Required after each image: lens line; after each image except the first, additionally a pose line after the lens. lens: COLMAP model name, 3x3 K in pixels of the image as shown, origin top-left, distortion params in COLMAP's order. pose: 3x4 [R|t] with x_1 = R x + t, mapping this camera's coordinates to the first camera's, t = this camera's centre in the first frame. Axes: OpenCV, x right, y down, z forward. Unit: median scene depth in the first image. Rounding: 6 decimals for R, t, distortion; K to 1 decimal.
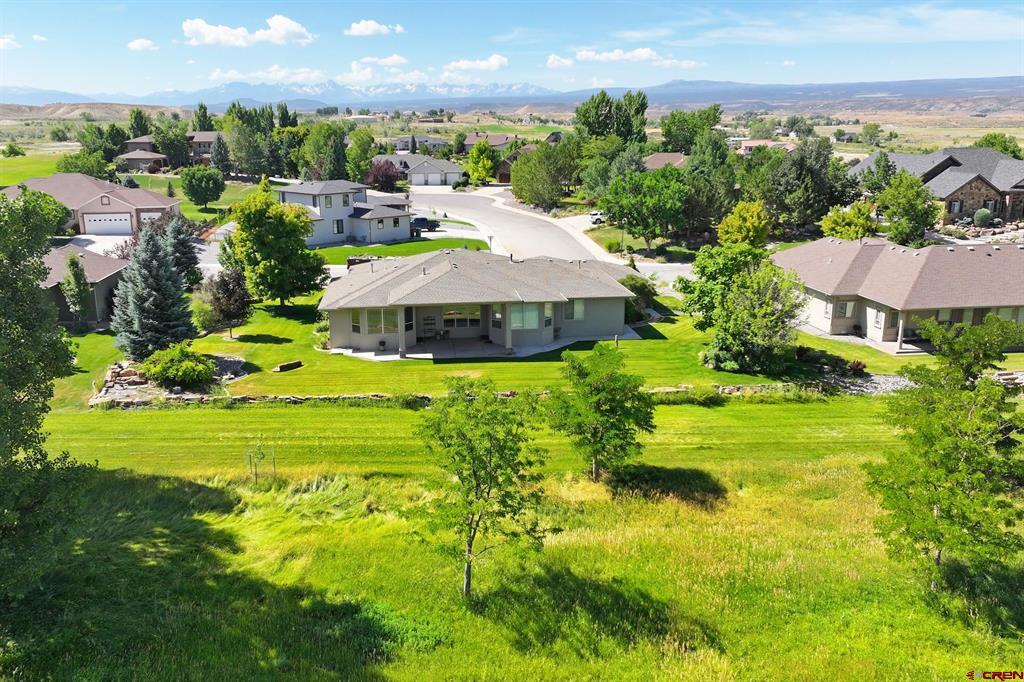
lens RADIAL K [[894.8, 0, 492.6], [0, 894.8, 343.3], [0, 0, 1]] dist [0.011217, -0.015565]
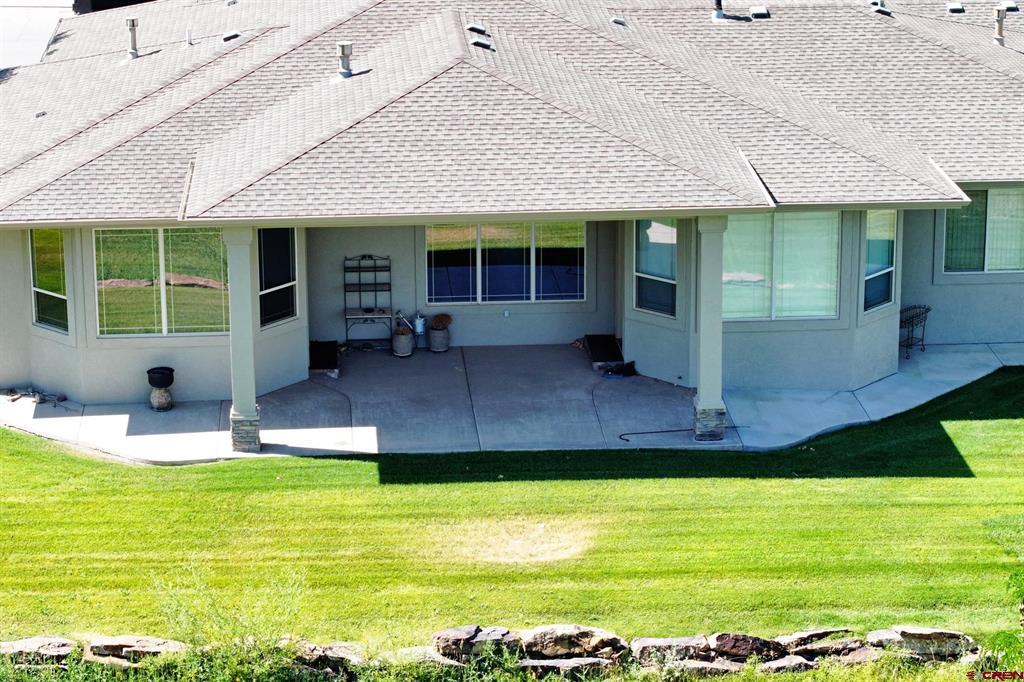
lens RADIAL K [[2913.1, 0, 439.2], [0, 2913.1, 340.9], [0, 0, 1]] dist [-0.231472, 0.834547]
pose [[0.998186, 0.014058, -0.058540, -0.007347], [-0.011273, 0.998801, 0.047636, -0.045608], [0.059139, -0.046889, 0.997148, 0.251571]]
